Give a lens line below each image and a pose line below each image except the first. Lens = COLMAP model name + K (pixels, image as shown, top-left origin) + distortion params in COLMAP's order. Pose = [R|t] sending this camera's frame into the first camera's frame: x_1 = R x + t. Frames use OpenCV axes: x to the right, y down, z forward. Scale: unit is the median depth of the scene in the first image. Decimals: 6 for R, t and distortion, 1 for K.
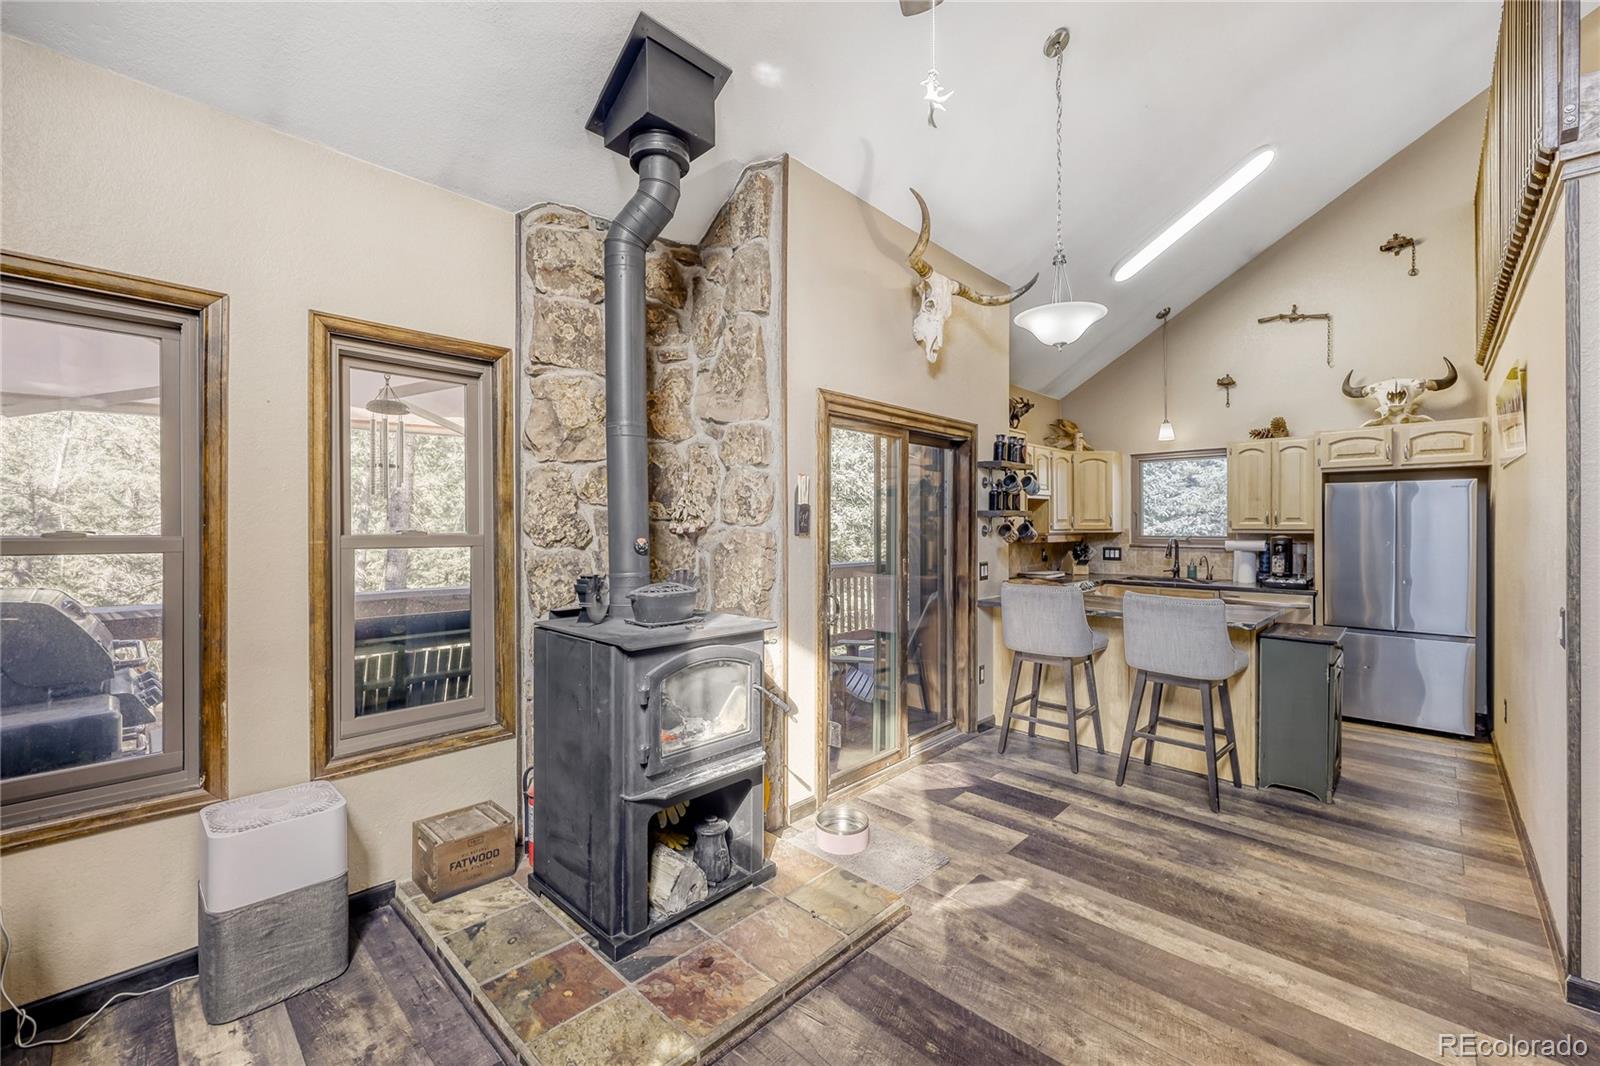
lens RADIAL K [[655.0, 0, 789.8], [0, 655.0, 528.5], [0, 0, 1]] dist [-0.005582, 0.002221]
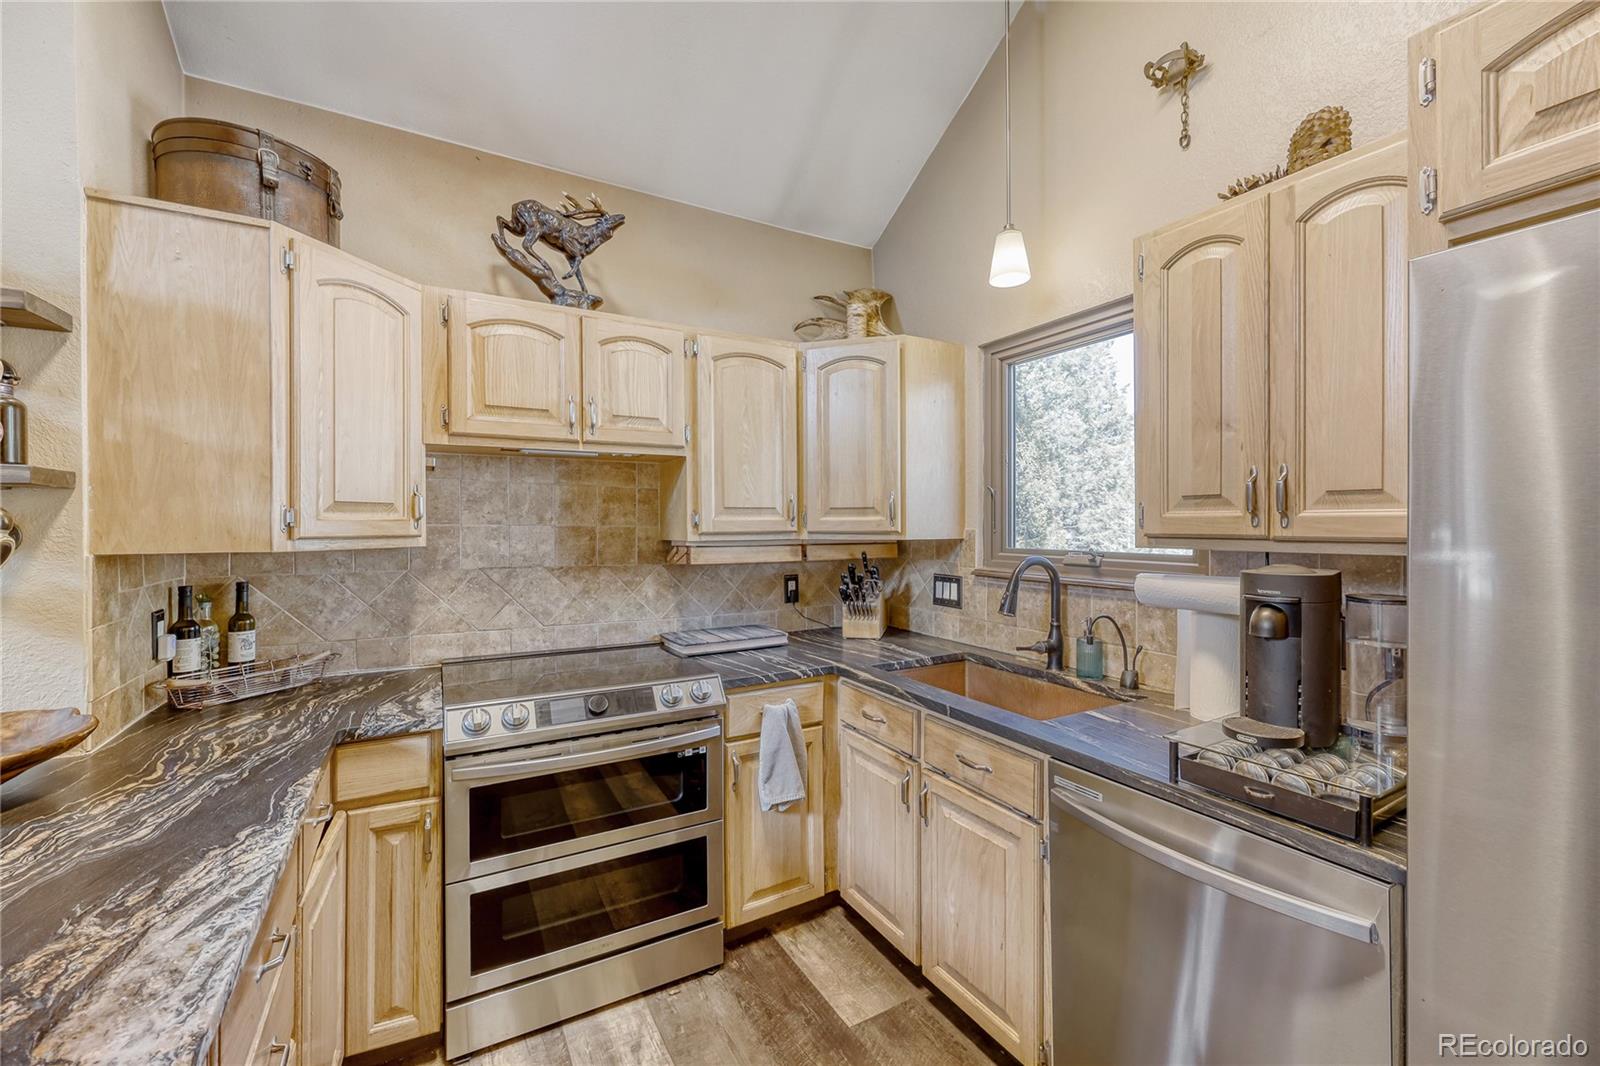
lens RADIAL K [[655.0, 0, 796.0], [0, 655.0, 525.3], [0, 0, 1]] dist [-0.005582, 0.002221]
pose [[0.961761, 0.003893, -0.273861, 0.742585], [-0.004780, 0.999985, -0.002573, -0.002091], [0.273847, 0.003784, 0.961766, 0.830951]]
